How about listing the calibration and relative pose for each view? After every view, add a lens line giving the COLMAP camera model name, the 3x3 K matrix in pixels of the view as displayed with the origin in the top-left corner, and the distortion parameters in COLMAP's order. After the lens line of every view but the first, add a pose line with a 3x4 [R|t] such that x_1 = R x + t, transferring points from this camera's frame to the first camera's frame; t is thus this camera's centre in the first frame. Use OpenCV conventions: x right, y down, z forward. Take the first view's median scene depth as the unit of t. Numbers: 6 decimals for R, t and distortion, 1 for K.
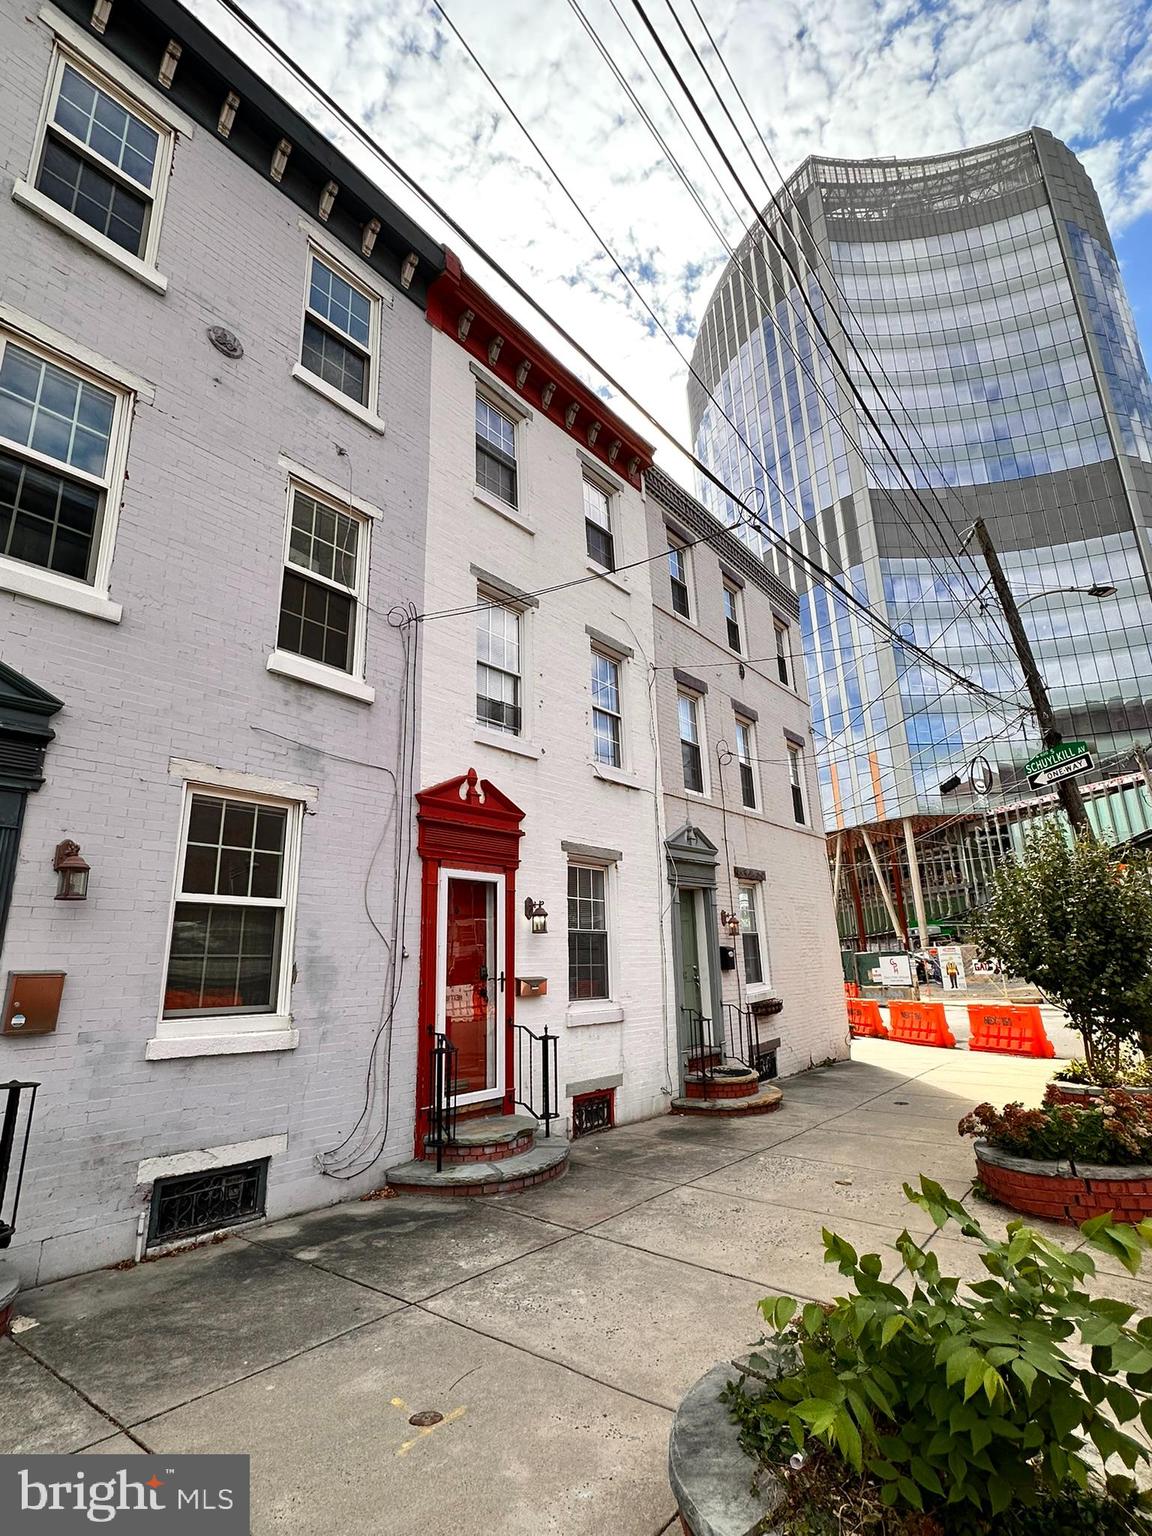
lens RADIAL K [[747.4, 0, 575.5], [0, 747.4, 768.1], [0, 0, 1]] dist [-0.003635, 0.000977]
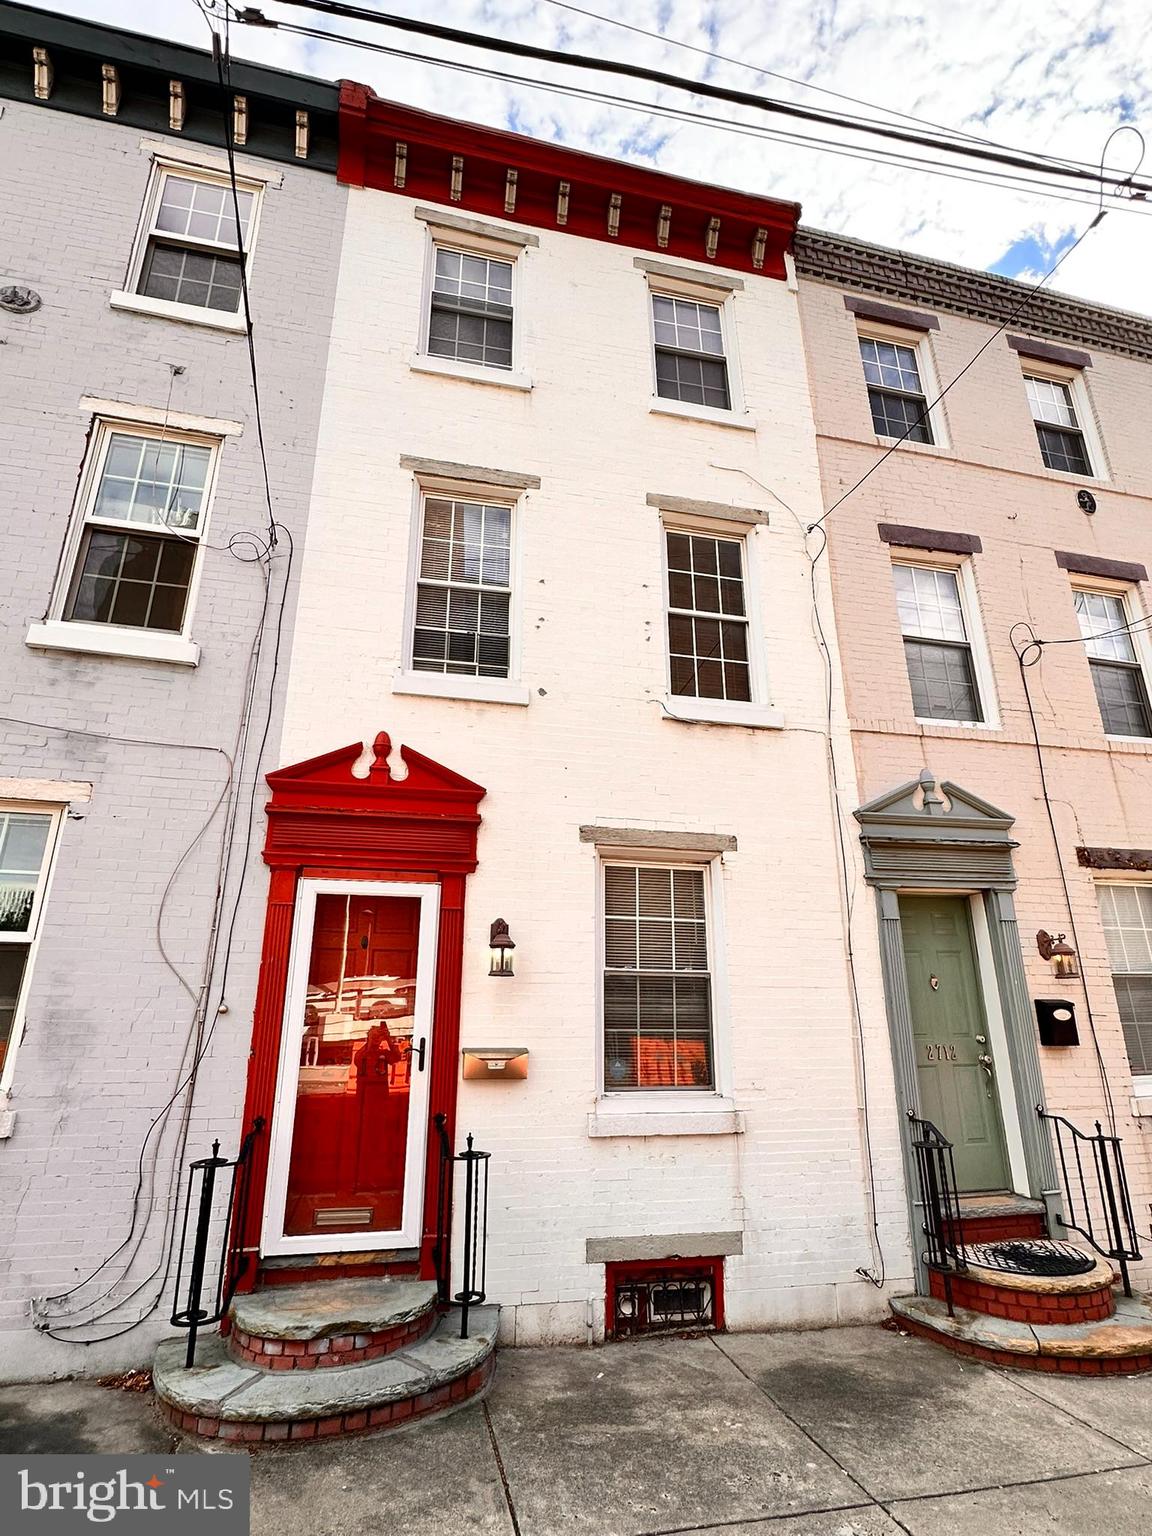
lens RADIAL K [[791.2, 0, 581.2], [0, 791.2, 769.6], [0, 0, 1]] dist [-0.002138, 0.000215]
pose [[0.791223, -0.164593, -0.588961, 0.389038], [0.137341, 0.986322, -0.091133, 0.114771], [0.595906, -0.008782, 0.803006, 0.487996]]
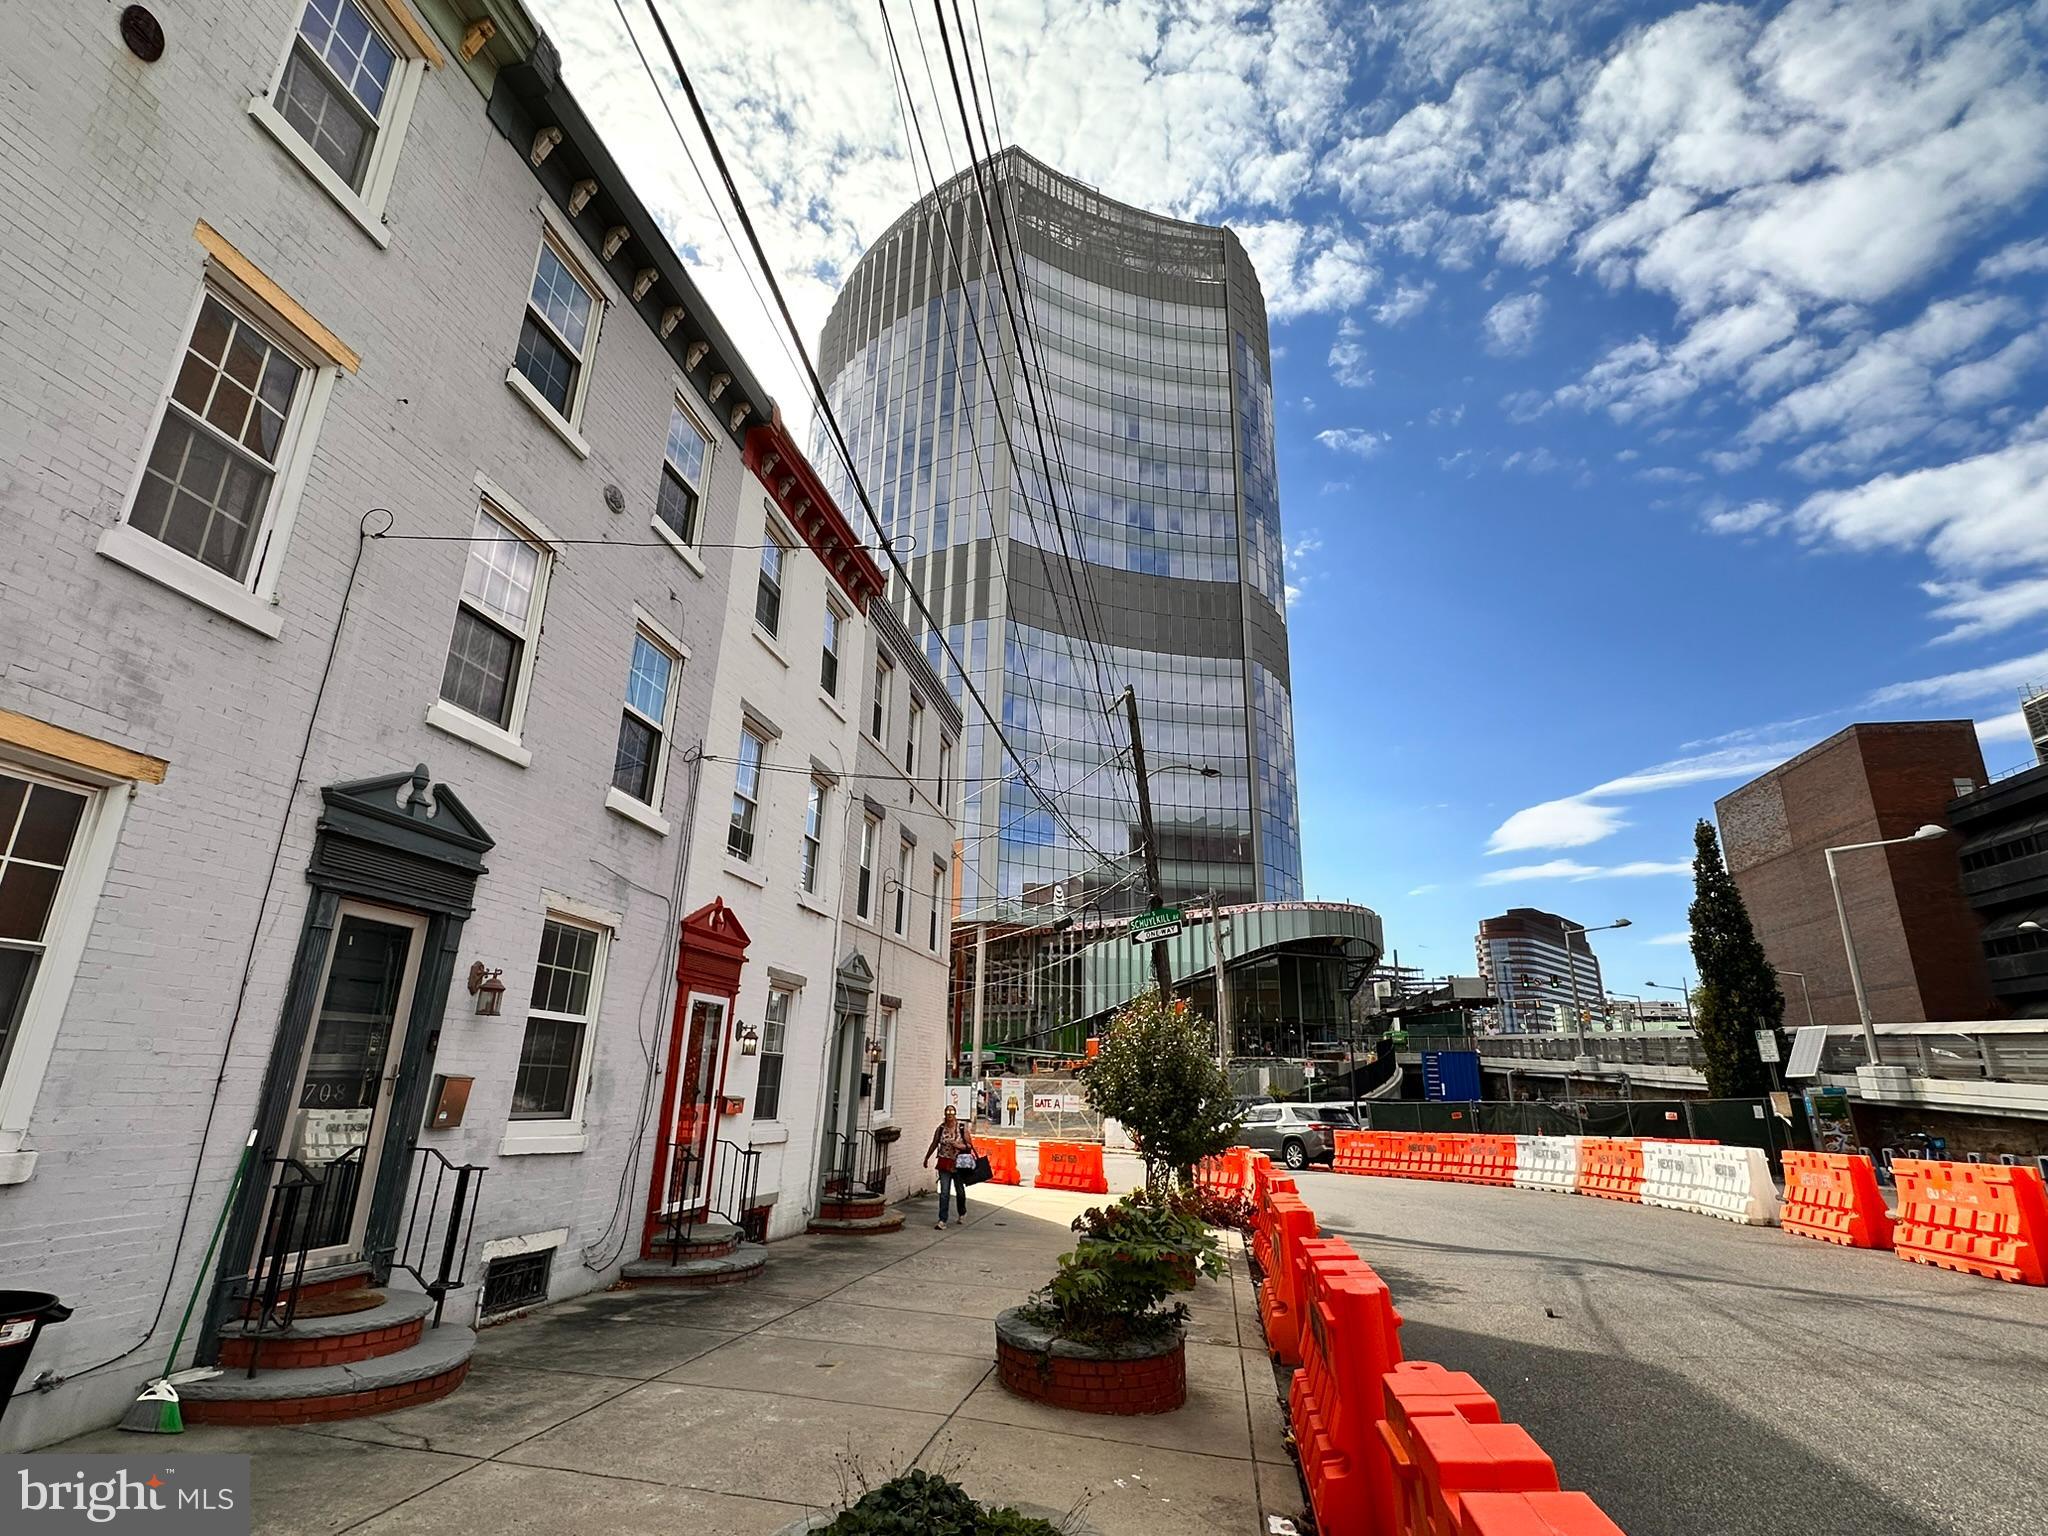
lens RADIAL K [[996.6, 0, 1026.1], [0, 996.6, 765.3], [0, 0, 1]] dist [-0.003635, 0.000977]
pose [[0.880386, 0.195721, 0.431987, -0.373678], [-0.173032, 0.980641, -0.091664, -0.119012], [-0.441565, 0.005952, 0.897209, -0.440753]]
